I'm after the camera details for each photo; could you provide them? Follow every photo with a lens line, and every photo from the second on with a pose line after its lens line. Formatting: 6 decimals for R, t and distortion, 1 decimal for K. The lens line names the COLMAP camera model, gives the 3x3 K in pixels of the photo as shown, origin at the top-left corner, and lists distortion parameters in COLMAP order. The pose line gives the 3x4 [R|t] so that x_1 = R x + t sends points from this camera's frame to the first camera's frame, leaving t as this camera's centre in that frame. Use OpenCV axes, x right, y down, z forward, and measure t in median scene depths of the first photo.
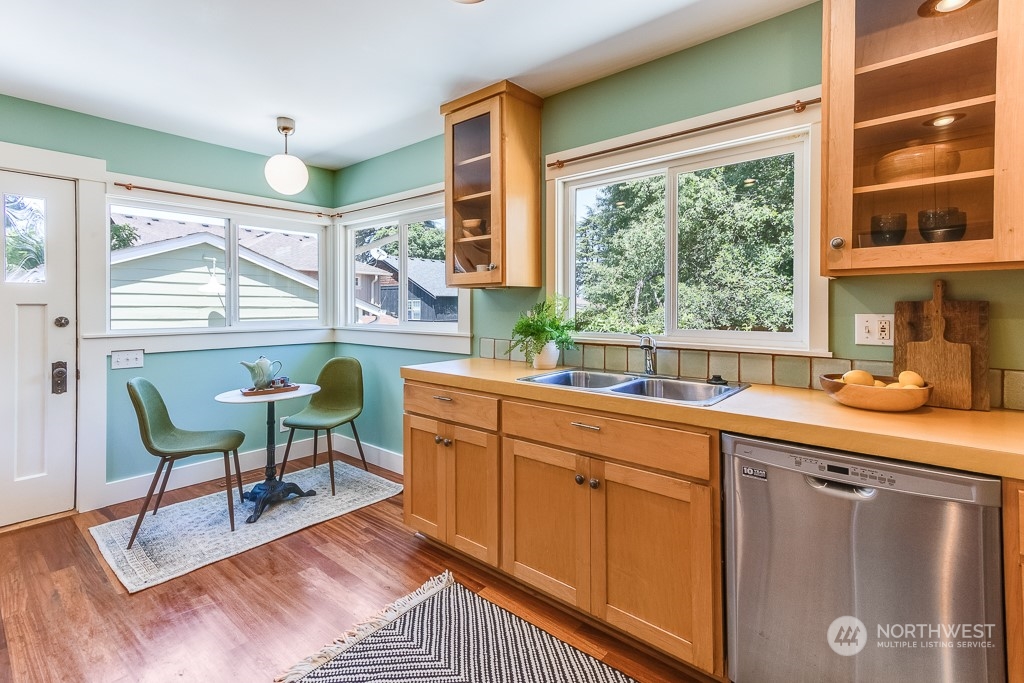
lens RADIAL K [[468.6, 0, 510.8], [0, 468.6, 306.6], [0, 0, 1]] dist [0.002063, 0.000341]
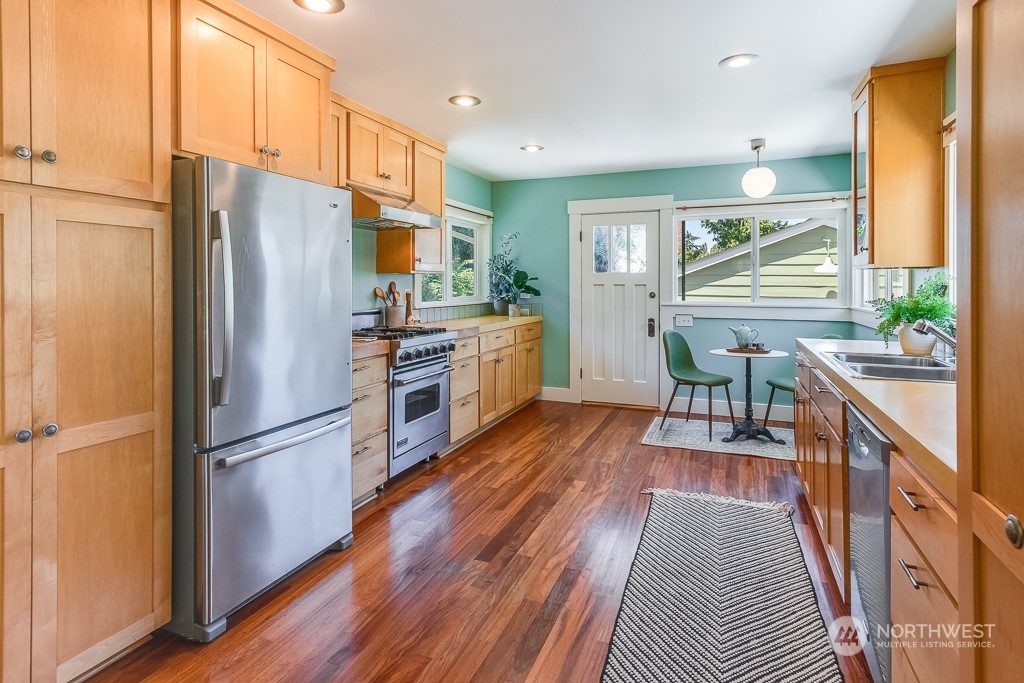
lens RADIAL K [[552.6, 0, 514.4], [0, 552.6, 285.8], [0, 0, 1]] dist [-0.000413, -0.000128]
pose [[0.318472, 0.003469, -0.947926, 0.730949], [-0.004261, 0.999988, 0.002228, -0.002876], [0.947923, 0.003330, 0.318484, -0.102754]]
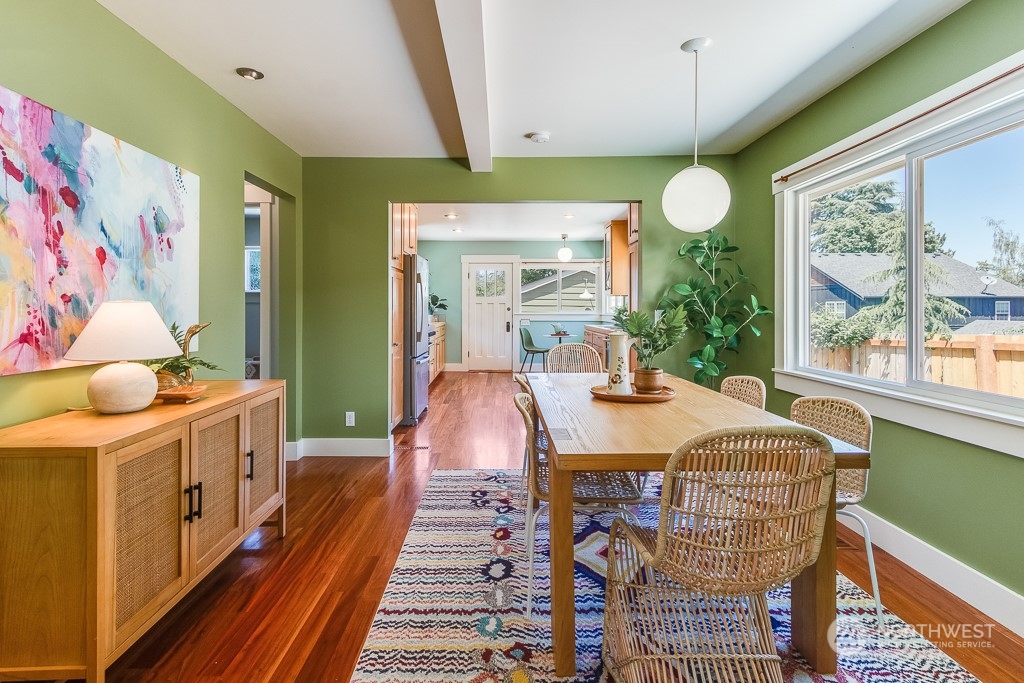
lens RADIAL K [[510.6, 0, 512.0], [0, 510.6, 341.5], [0, 0, 1]] dist [0.000554, 0.000038]
pose [[0.659526, 0.052797, -0.749826, 1.519801], [-0.008057, 0.997969, 0.063183, 0.030694], [0.751639, -0.035630, 0.658612, -1.156108]]
